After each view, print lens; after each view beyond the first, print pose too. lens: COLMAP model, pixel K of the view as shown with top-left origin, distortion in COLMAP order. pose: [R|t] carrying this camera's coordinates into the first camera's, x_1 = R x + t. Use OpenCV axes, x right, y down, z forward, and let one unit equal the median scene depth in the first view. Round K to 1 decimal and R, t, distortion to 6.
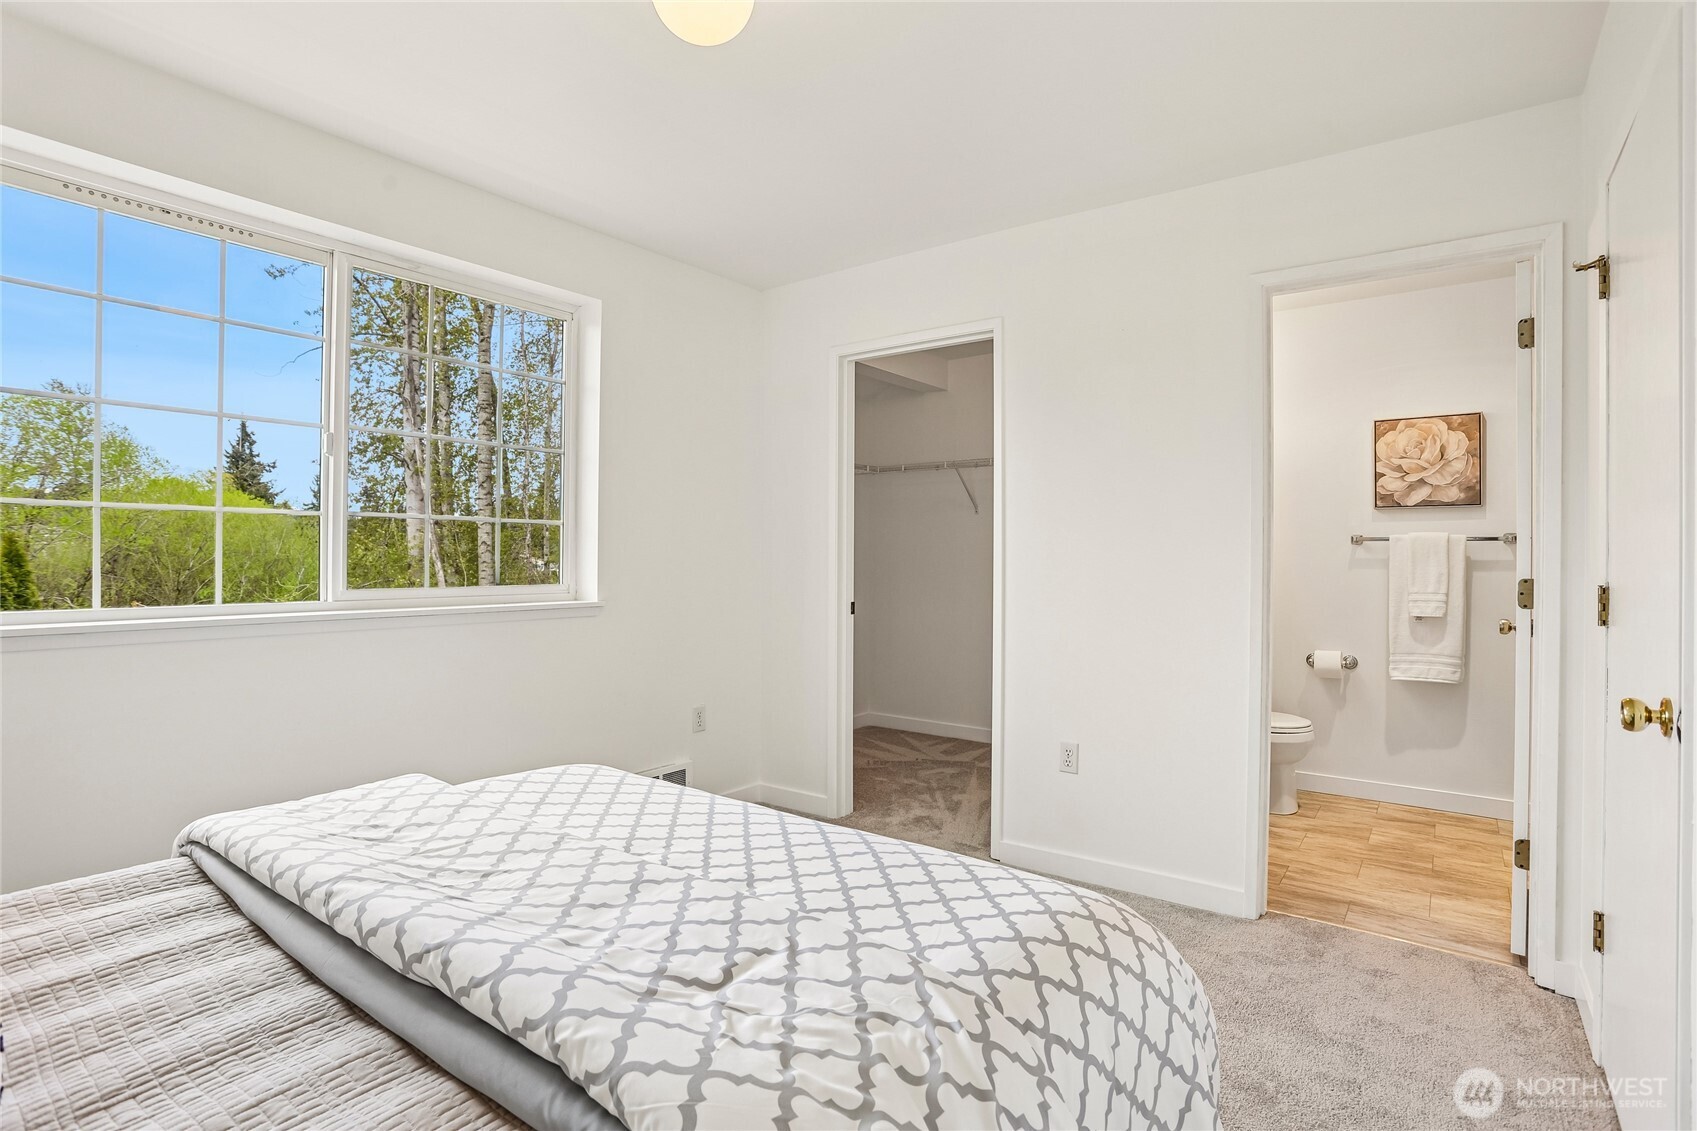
lens RADIAL K [[826.0, 0, 841.2], [0, 826.0, 562.1], [0, 0, 1]] dist [-0.057113, 0.016148]
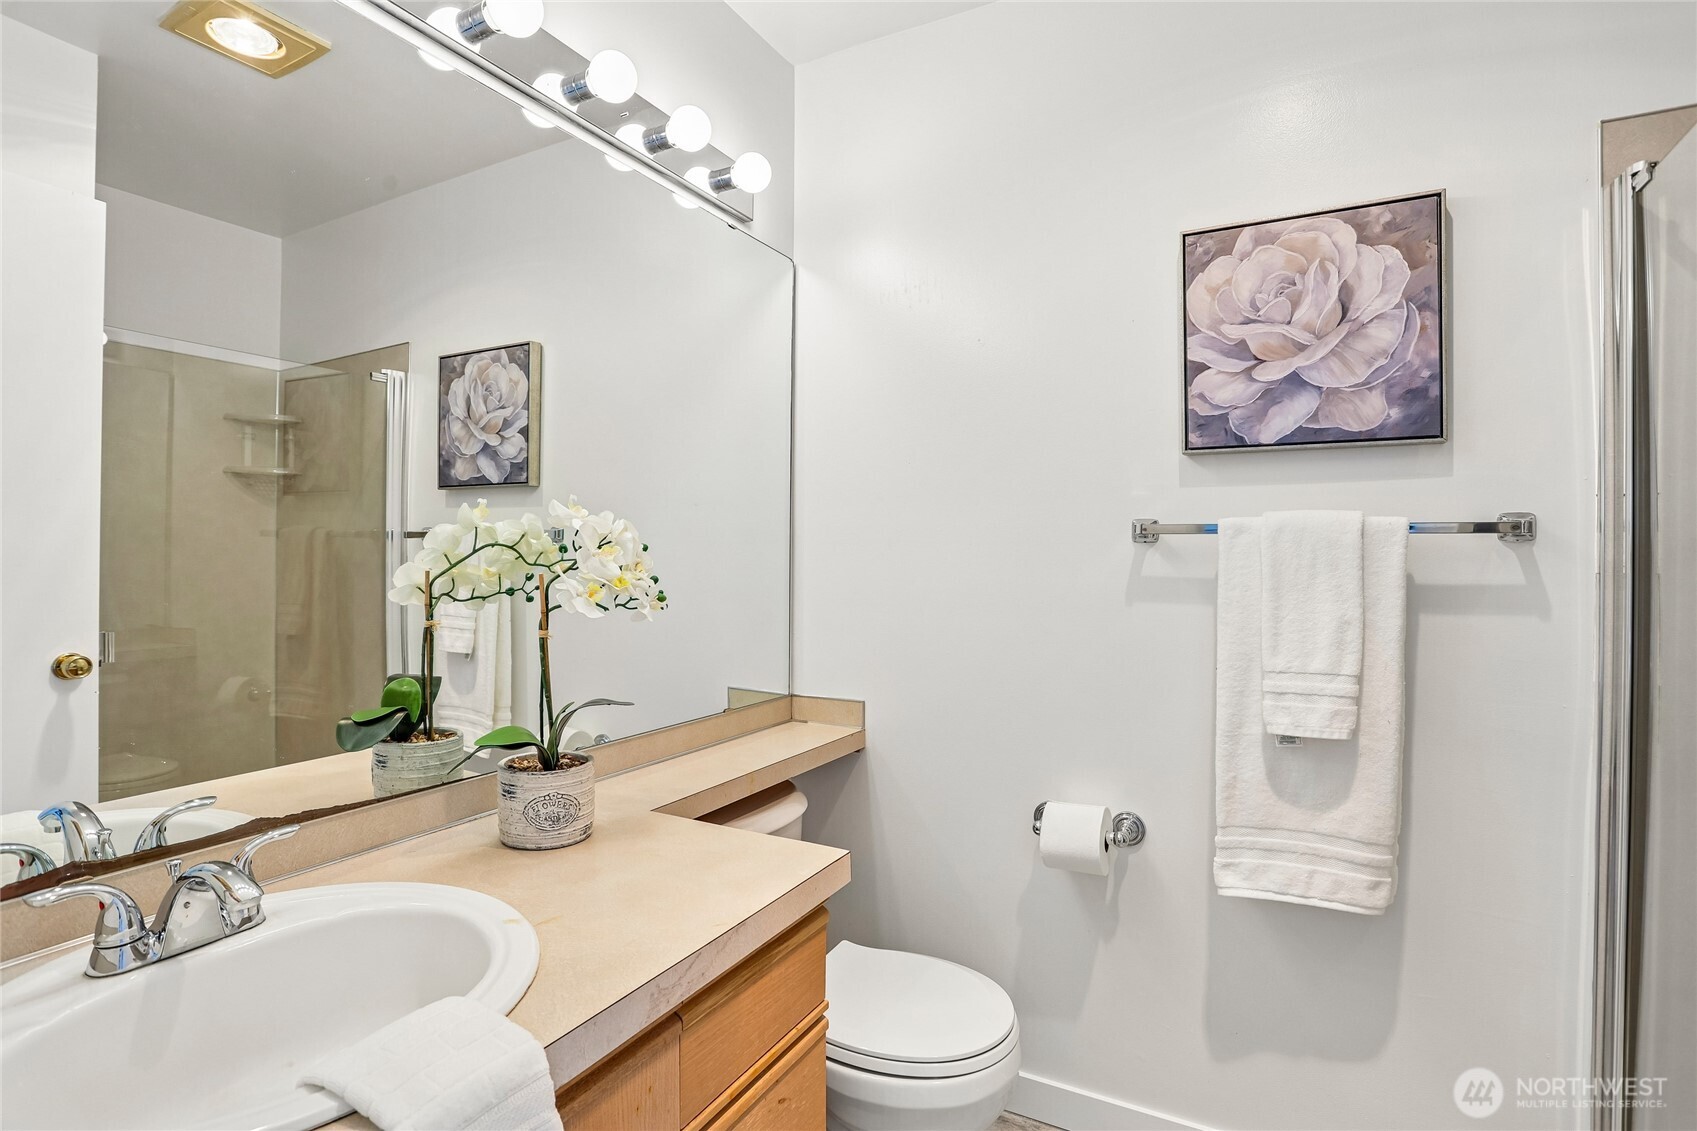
lens RADIAL K [[826.0, 0, 853.2], [0, 826.0, 562.5], [0, 0, 1]] dist [-0.057113, 0.016148]
pose [[0.989530, 0.000570, 0.144325, 0.456240], [-0.000774, 0.999999, 0.001360, -0.012712], [-0.144324, -0.001457, 0.989529, 0.646079]]
